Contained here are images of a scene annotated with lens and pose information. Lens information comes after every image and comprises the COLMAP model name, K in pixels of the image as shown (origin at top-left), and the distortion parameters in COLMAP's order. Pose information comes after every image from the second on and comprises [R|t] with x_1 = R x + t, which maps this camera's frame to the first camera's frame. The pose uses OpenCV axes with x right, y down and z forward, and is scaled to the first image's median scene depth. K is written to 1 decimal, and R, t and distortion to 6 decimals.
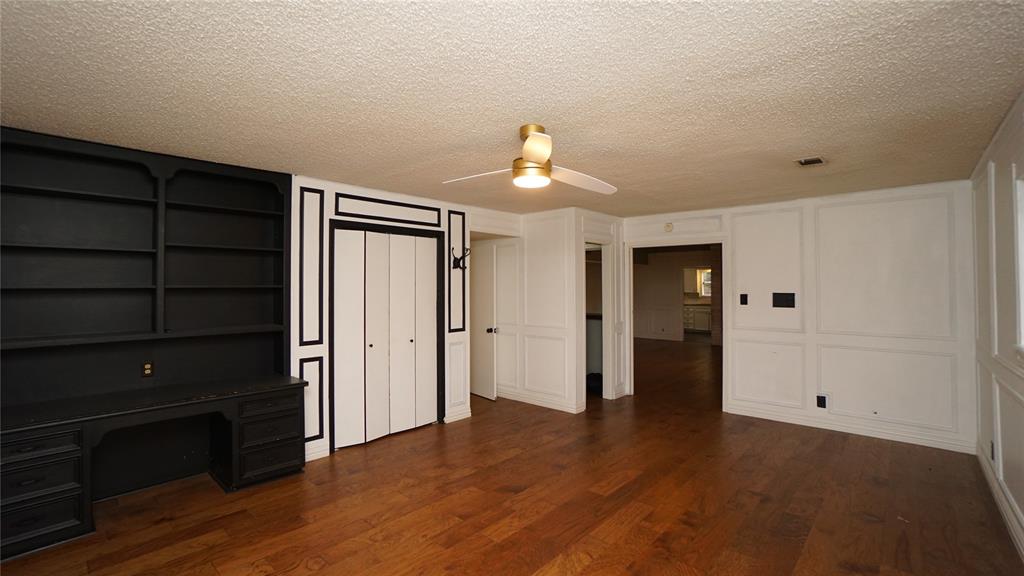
lens RADIAL K [[452.2, 0, 509.9], [0, 452.2, 283.0], [0, 0, 1]] dist [-0.022179, 0.002585]
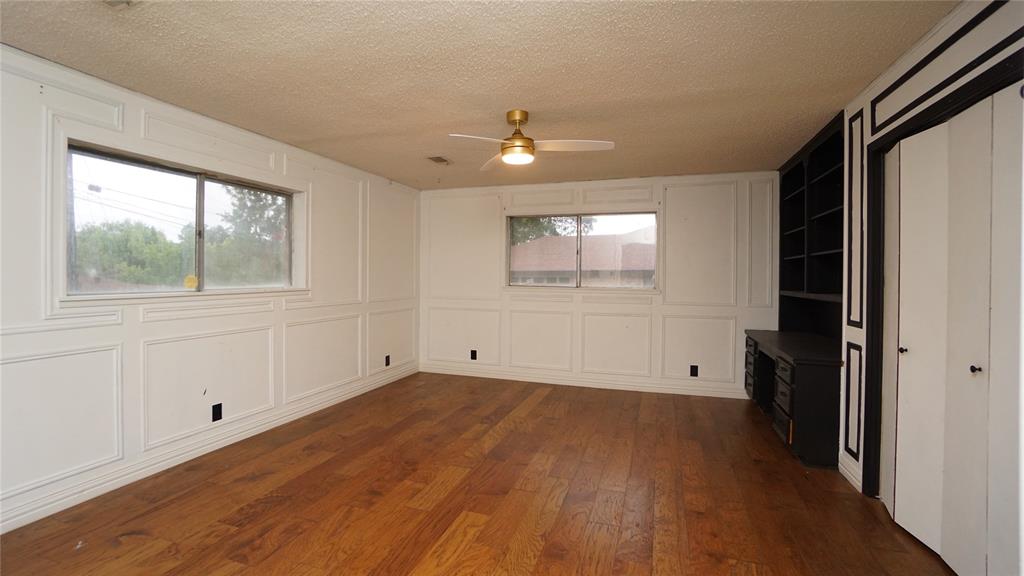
lens RADIAL K [[452.2, 0, 510.0], [0, 452.2, 284.7], [0, 0, 1]] dist [-0.022179, 0.002585]
pose [[-0.917196, 0.003061, -0.398425, 0.483857], [0.001680, 0.999991, 0.003813, 0.082952], [0.398433, 0.002828, -0.917193, 1.874571]]
